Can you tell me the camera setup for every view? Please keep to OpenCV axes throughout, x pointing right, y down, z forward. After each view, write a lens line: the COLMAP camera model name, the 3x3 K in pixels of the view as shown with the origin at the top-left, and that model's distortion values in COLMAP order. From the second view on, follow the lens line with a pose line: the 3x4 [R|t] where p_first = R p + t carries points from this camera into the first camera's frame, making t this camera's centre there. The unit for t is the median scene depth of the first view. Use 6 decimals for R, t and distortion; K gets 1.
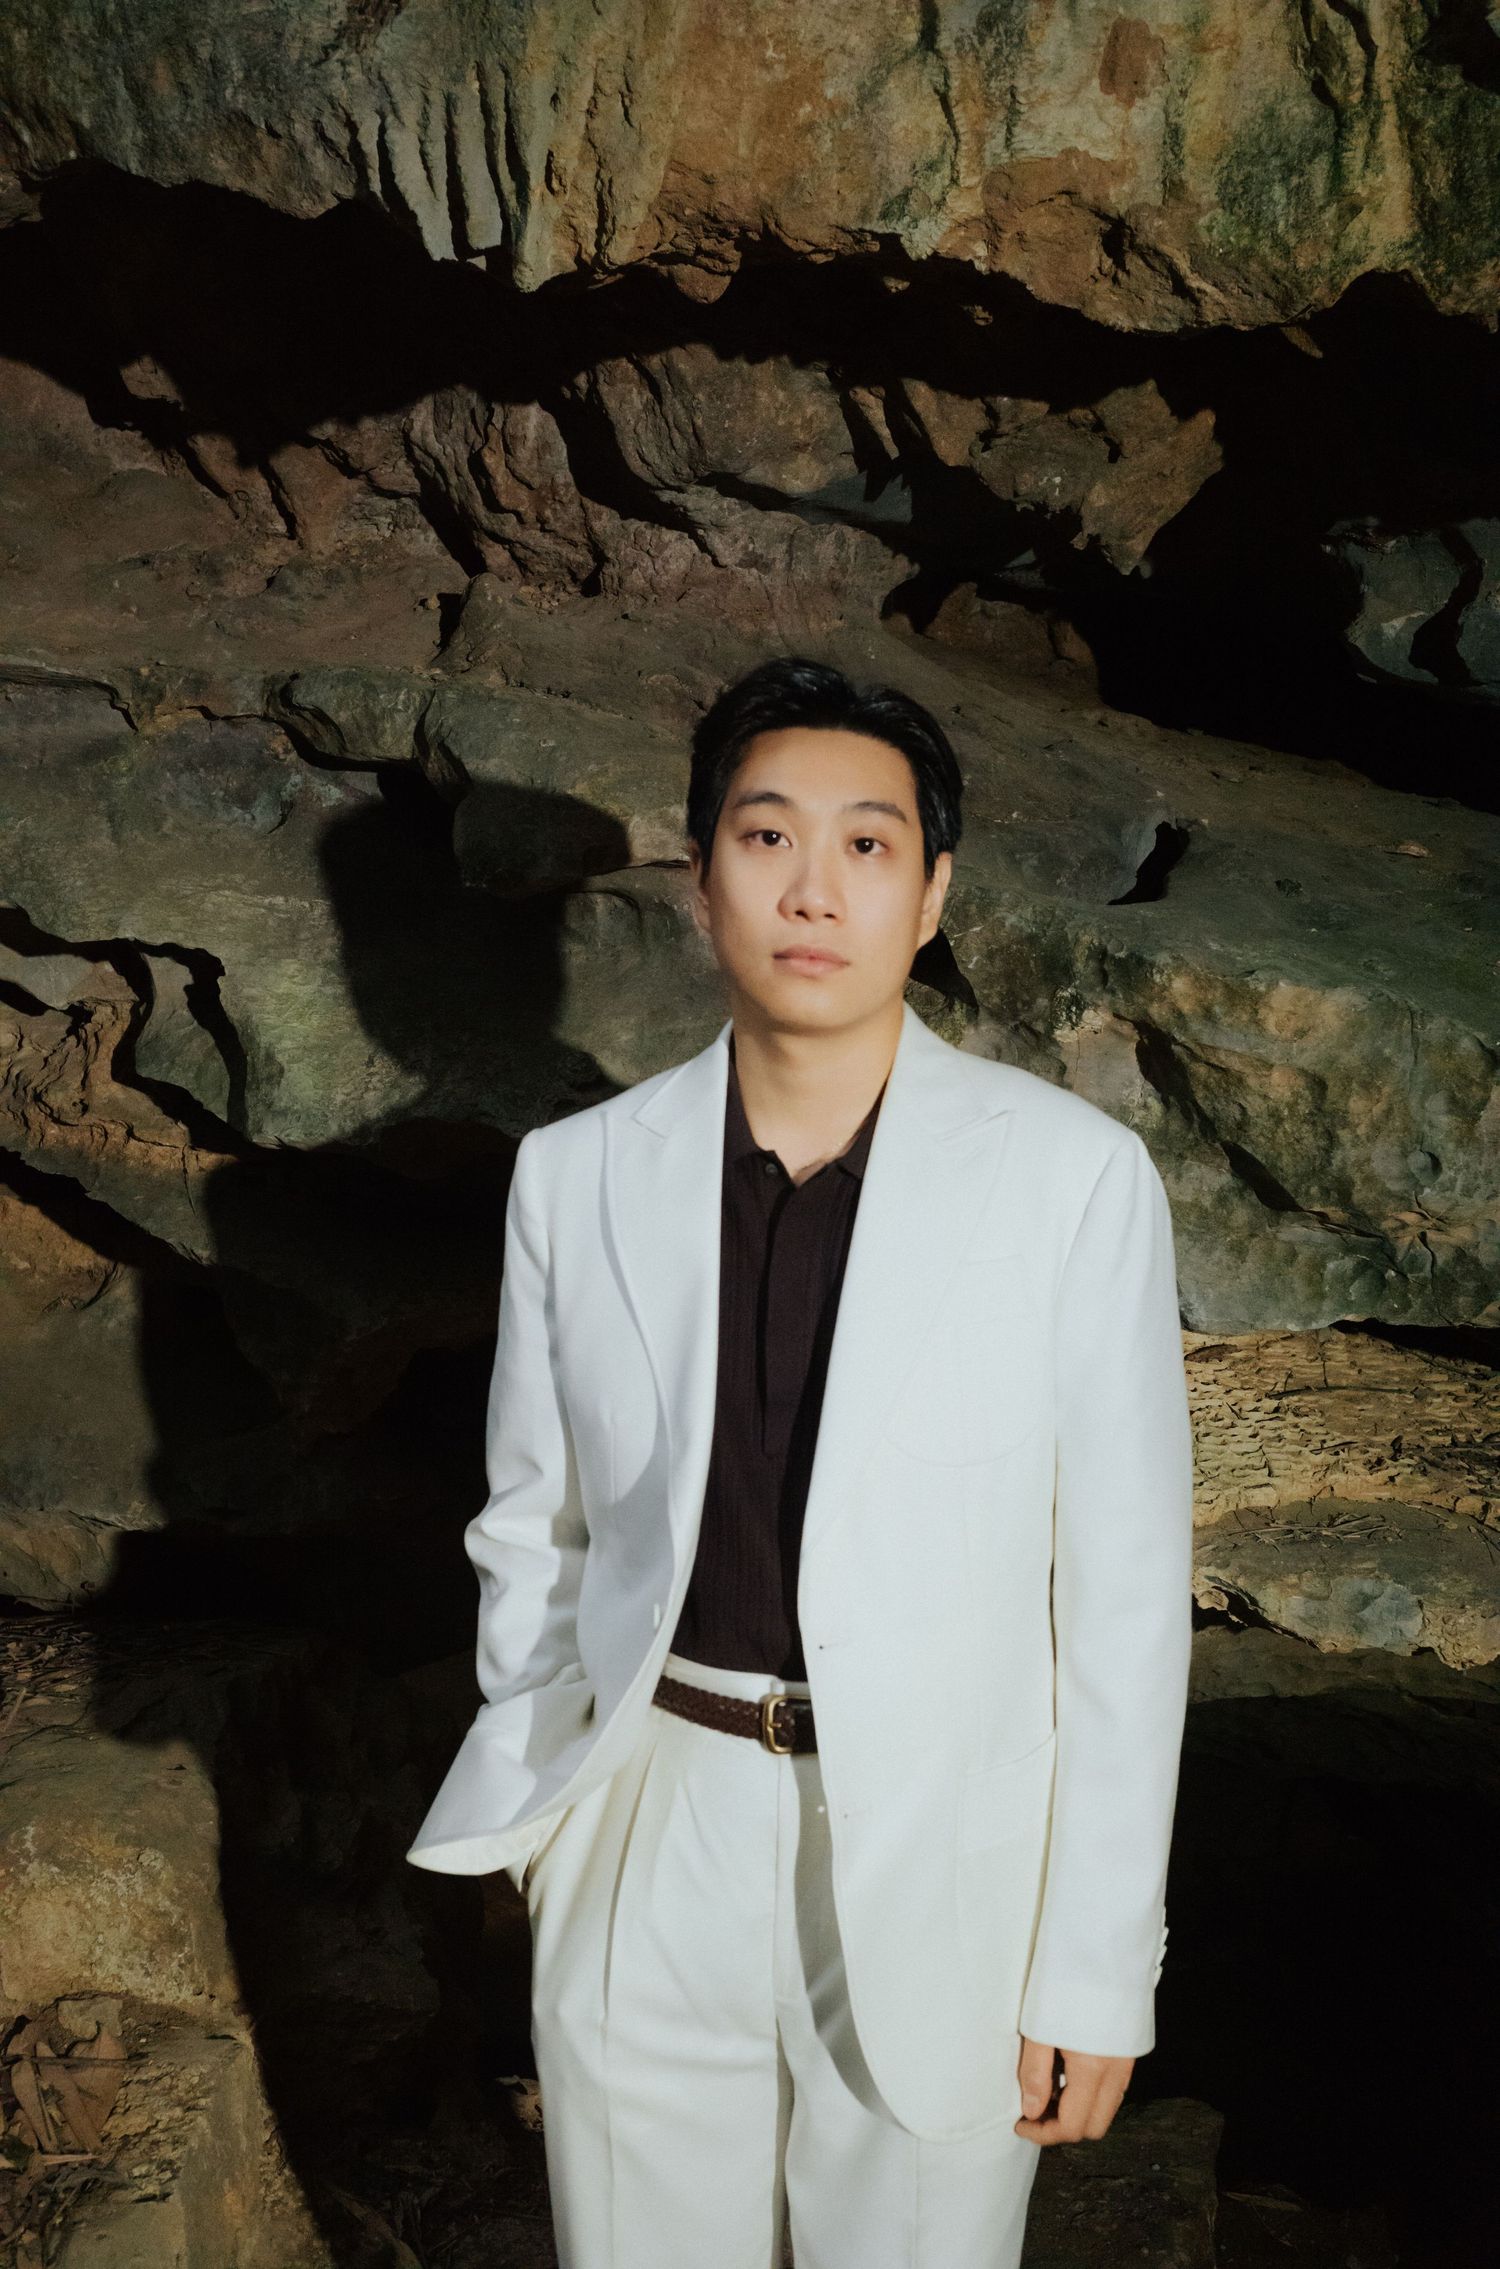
lens RADIAL K [[2212.8, 0, 716.3], [0, 2212.8, 1148.6], [0, 0, 1]] dist [0.004442, -0.002068]
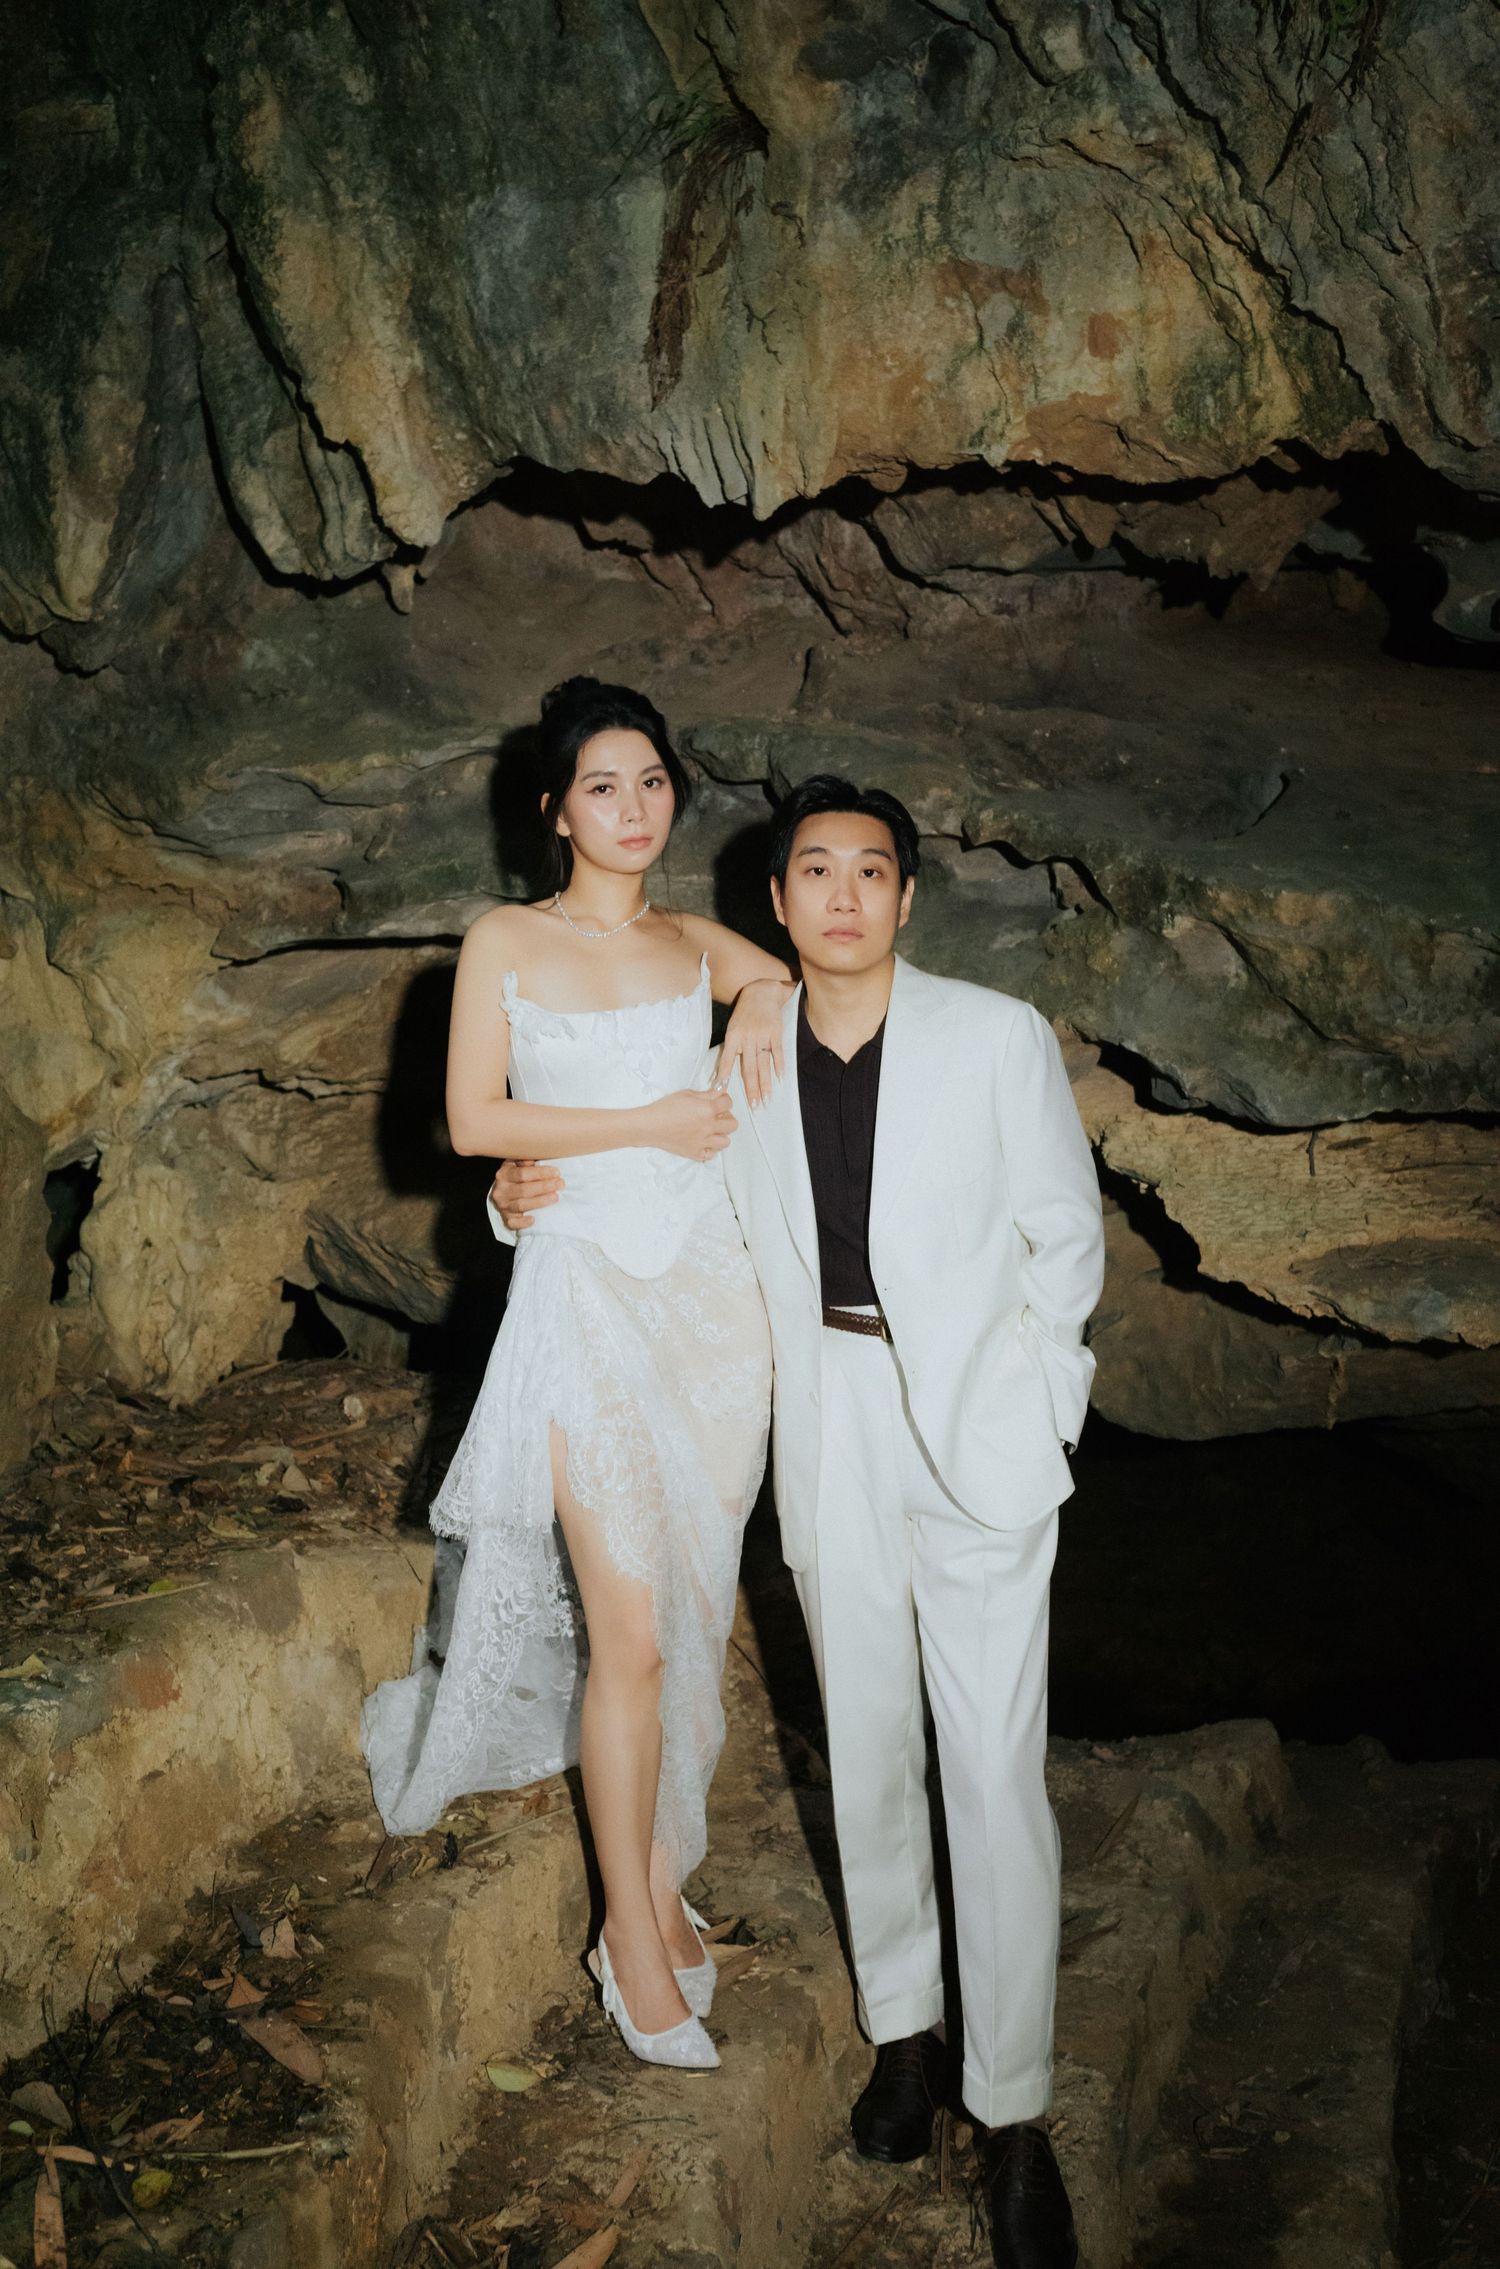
lens RADIAL K [[2296.6, 0, 754.3], [0, 2296.6, 1103.2], [0, 0, 1]] dist [0.006300, -0.006749]
pose [[0.956944, -0.054514, -0.285108, 0.365107], [0.064110, 0.997644, 0.024429, 0.009254], [0.283105, -0.041655, 0.958184, -0.658057]]
